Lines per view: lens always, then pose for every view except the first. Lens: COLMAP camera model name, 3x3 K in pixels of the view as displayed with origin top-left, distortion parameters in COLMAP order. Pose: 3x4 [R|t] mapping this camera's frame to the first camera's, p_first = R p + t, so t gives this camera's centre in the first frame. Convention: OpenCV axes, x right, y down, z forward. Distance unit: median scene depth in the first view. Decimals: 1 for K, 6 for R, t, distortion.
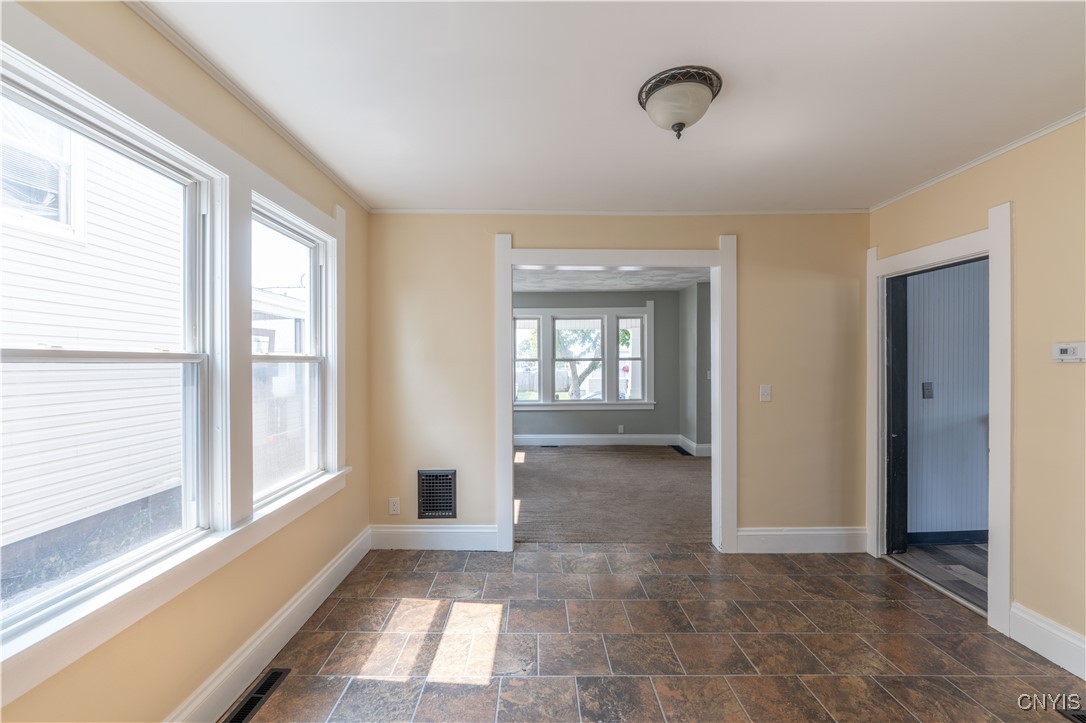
lens RADIAL K [[449.3, 0, 535.0], [0, 449.3, 361.7], [0, 0, 1]] dist [-0.009408, -0.000353]
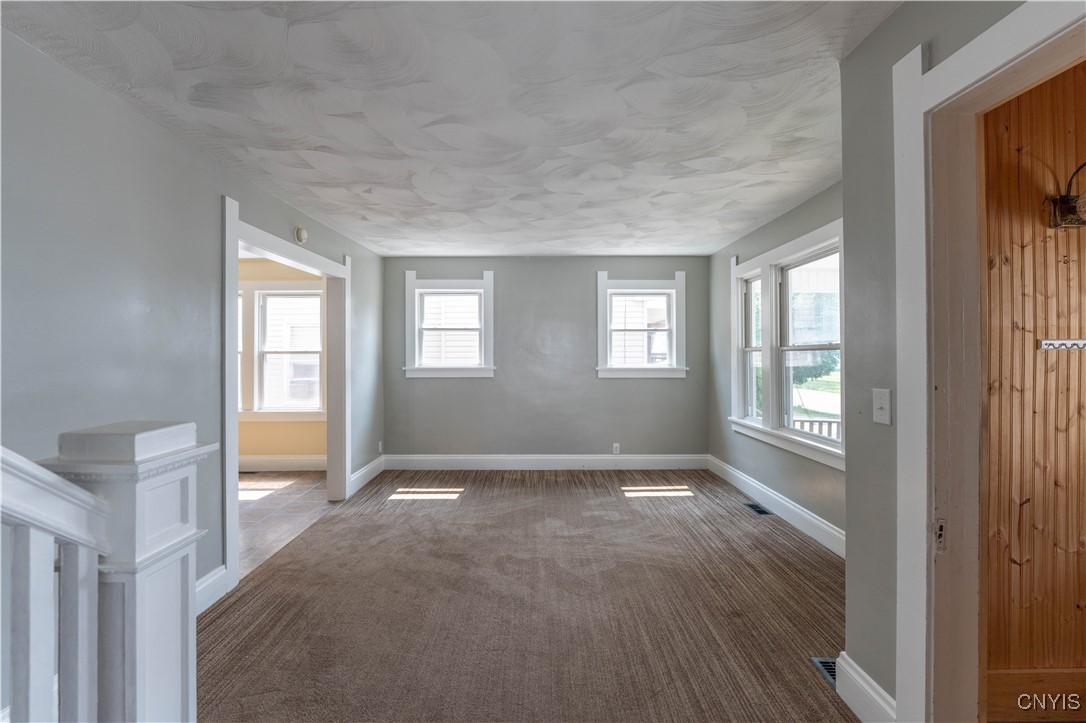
lens RADIAL K [[445.9, 0, 537.9], [0, 445.9, 356.4], [0, 0, 1]] dist [0.000023, -0.008324]
pose [[0.005709, 0.005845, -0.999967, 1.457843], [0.002874, 0.999979, 0.005862, 0.003012], [0.999980, -0.002907, 0.005692, 1.891390]]
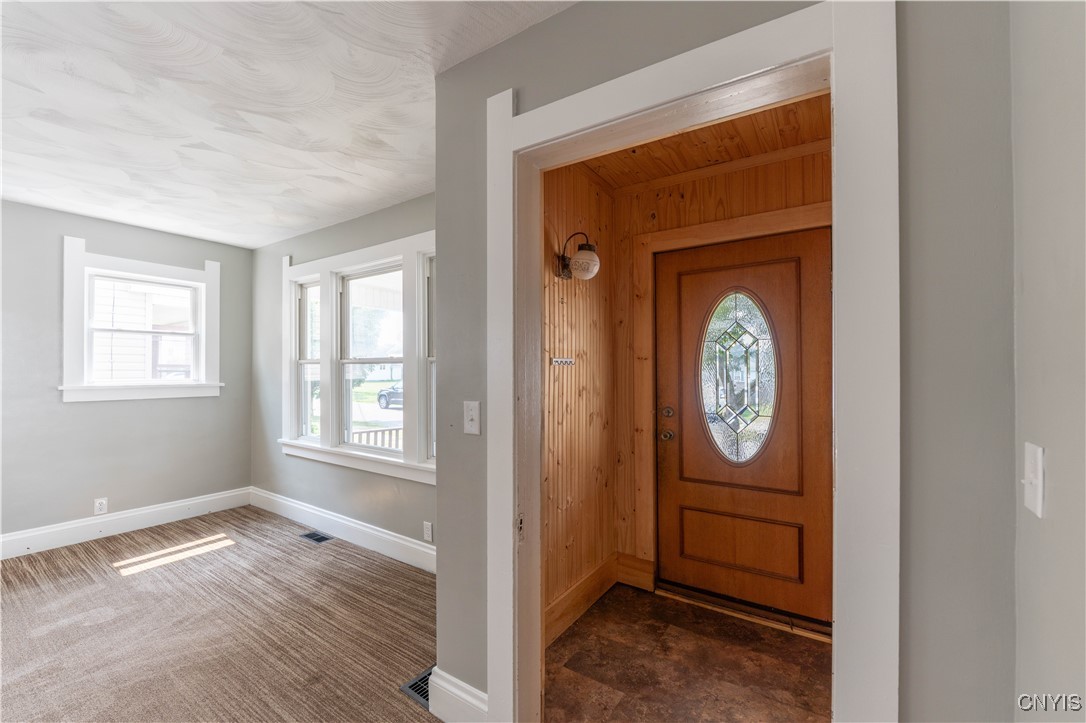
lens RADIAL K [[445.8, 0, 540.0], [0, 445.8, 365.8], [0, 0, 1]] dist [-0.011004, -0.000996]
pose [[0.830628, 0.003105, -0.556819, 1.304100], [-0.005764, 0.999979, -0.003022, 0.002985], [0.556798, 0.005719, 0.830628, 1.887880]]
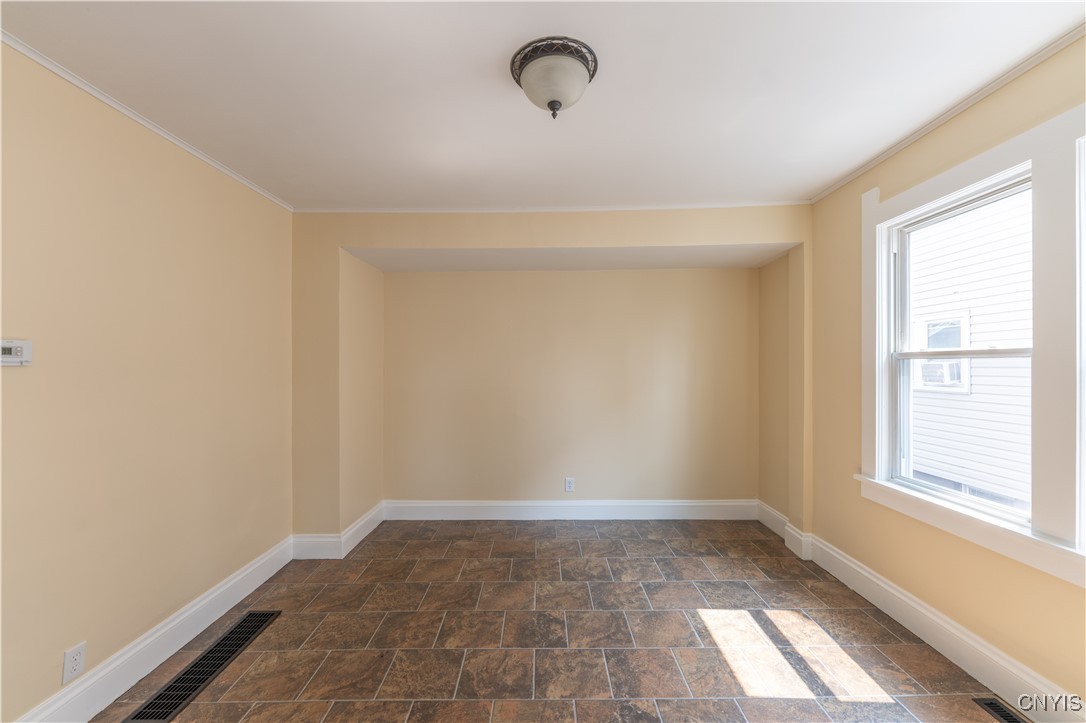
lens RADIAL K [[449.3, 0, 535.0], [0, 449.3, 361.7], [0, 0, 1]] dist [-0.009408, -0.000353]
pose [[-0.999853, 0.009982, 0.013931, 0.224784], [0.009829, 0.999891, -0.010988, 0.007932], [-0.014039, -0.010849, -0.999843, 1.257274]]
